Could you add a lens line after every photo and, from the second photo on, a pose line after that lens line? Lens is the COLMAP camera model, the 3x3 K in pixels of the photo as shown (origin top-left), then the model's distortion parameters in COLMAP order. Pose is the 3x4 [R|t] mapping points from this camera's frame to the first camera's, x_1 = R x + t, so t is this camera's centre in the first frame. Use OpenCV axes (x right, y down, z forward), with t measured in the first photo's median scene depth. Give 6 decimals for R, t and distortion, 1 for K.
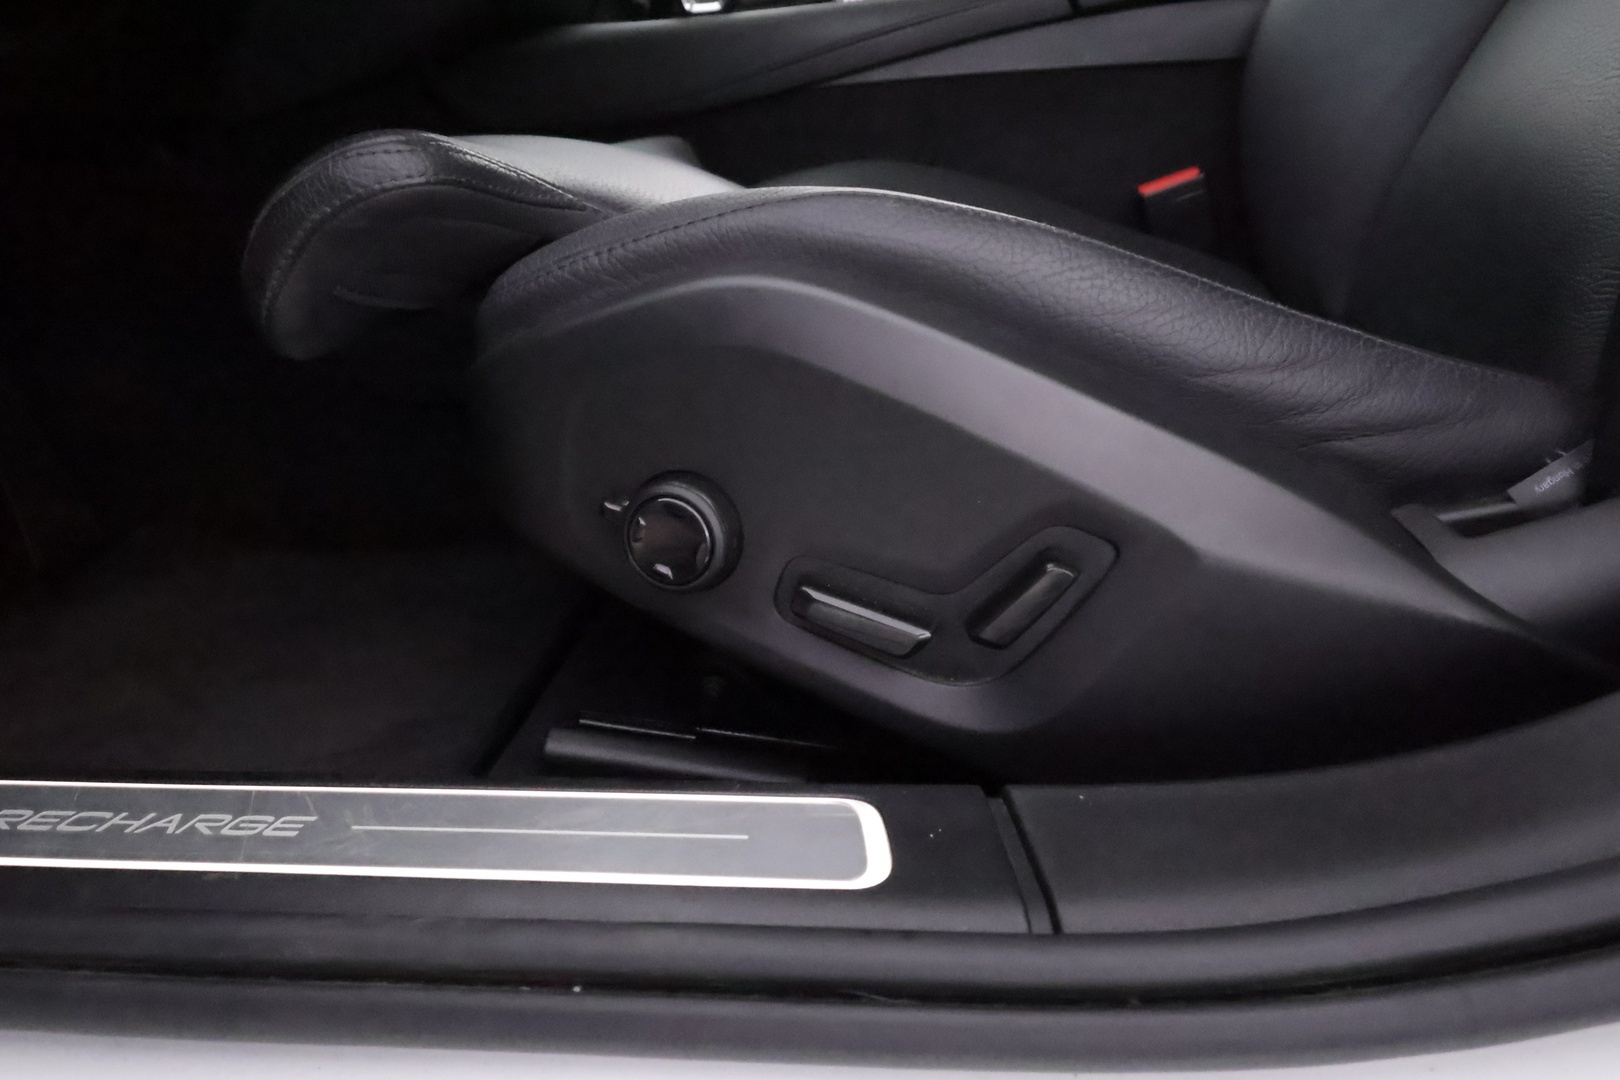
lens RADIAL K [[1028.8, 0, 814.6], [0, 1028.8, 526.7], [0, 0, 1]] dist [0.017180, 0.001024]
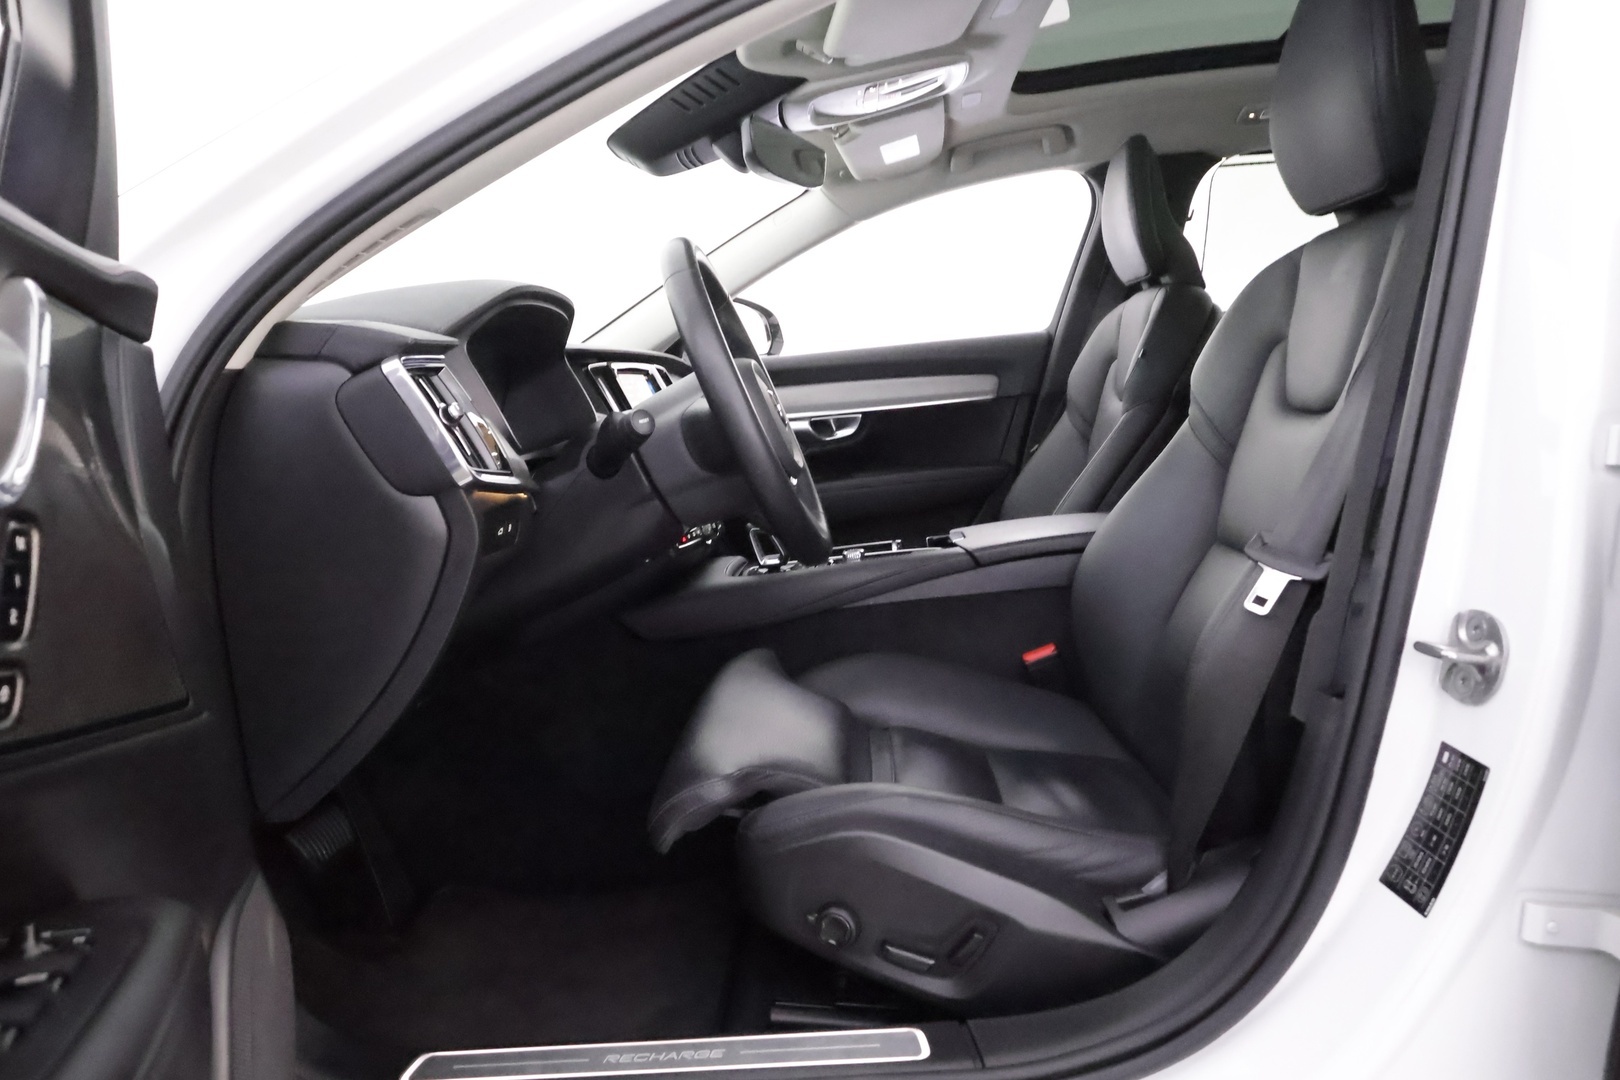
lens RADIAL K [[1028.8, 0, 831.6], [0, 1028.8, 554.5], [0, 0, 1]] dist [0.017180, 0.001024]
pose [[0.997215, -0.049177, 0.056068, -0.250114], [0.059108, 0.979596, -0.192088, -0.428730], [-0.045477, 0.194867, 0.979775, -1.805712]]
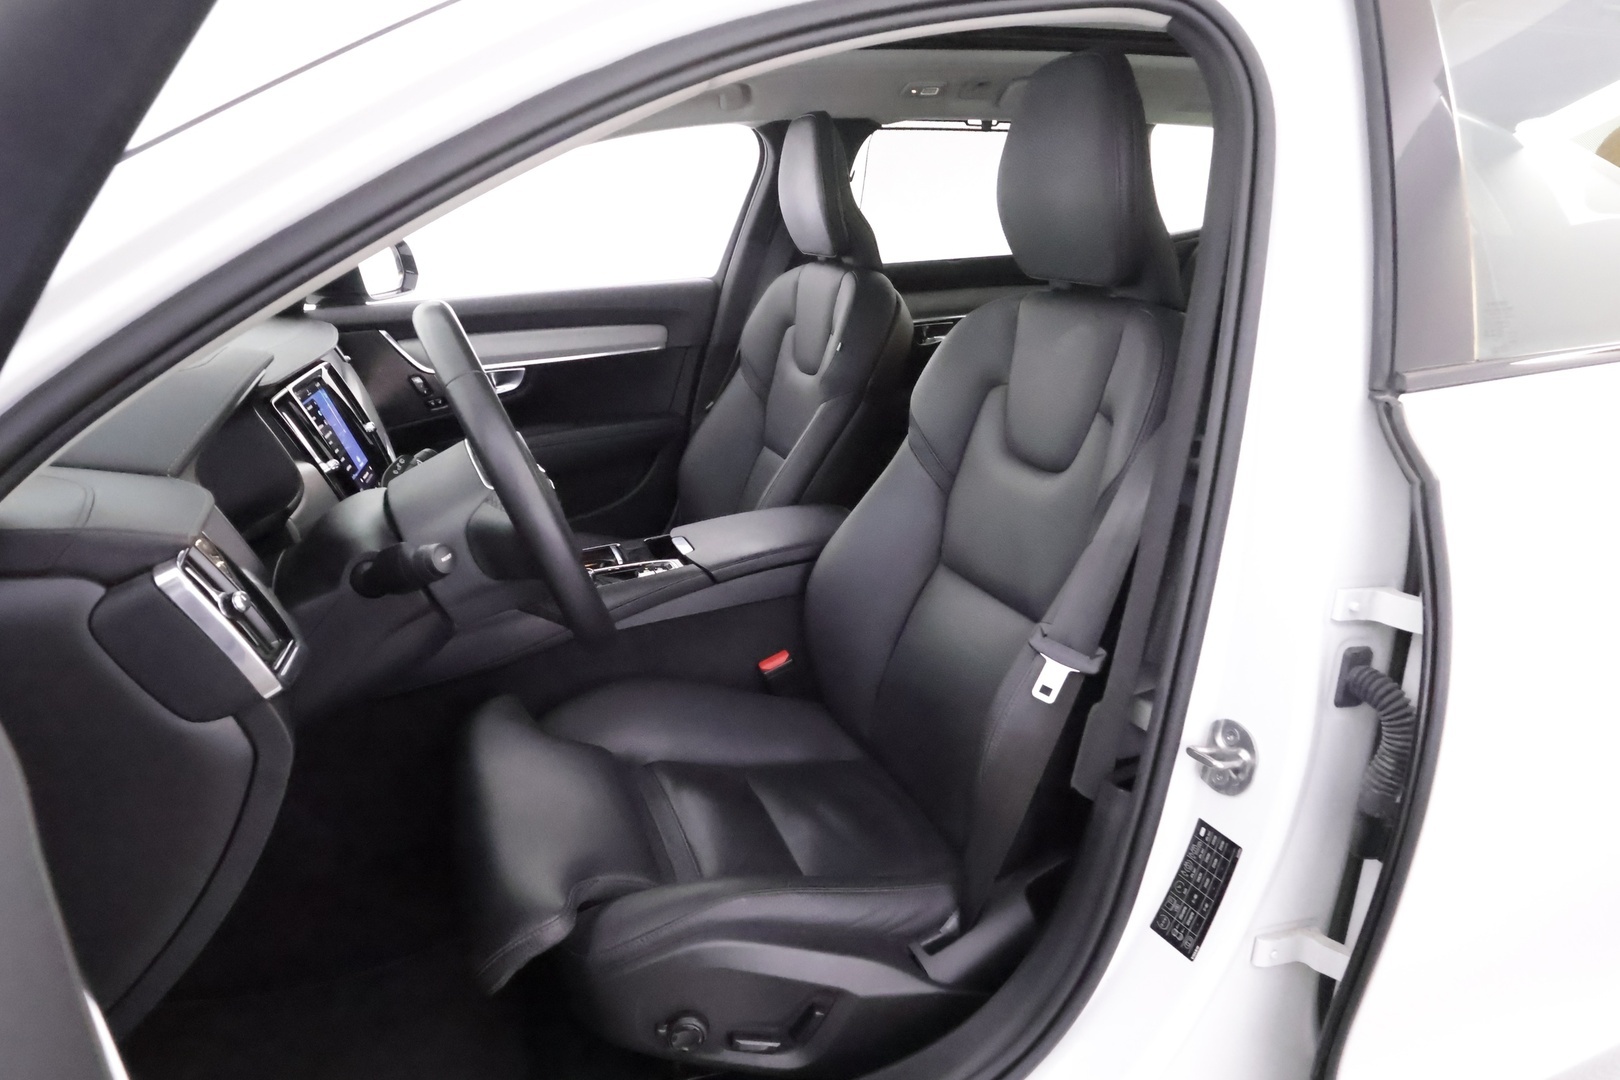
lens RADIAL K [[1028.8, 0, 817.3], [0, 1028.8, 553.7], [0, 0, 1]] dist [0.017180, 0.001024]
pose [[0.897004, -0.132993, 0.421541, -0.823402], [0.146507, 0.989210, 0.000333, -1.225689], [-0.417037, 0.061460, 0.906809, -1.740573]]
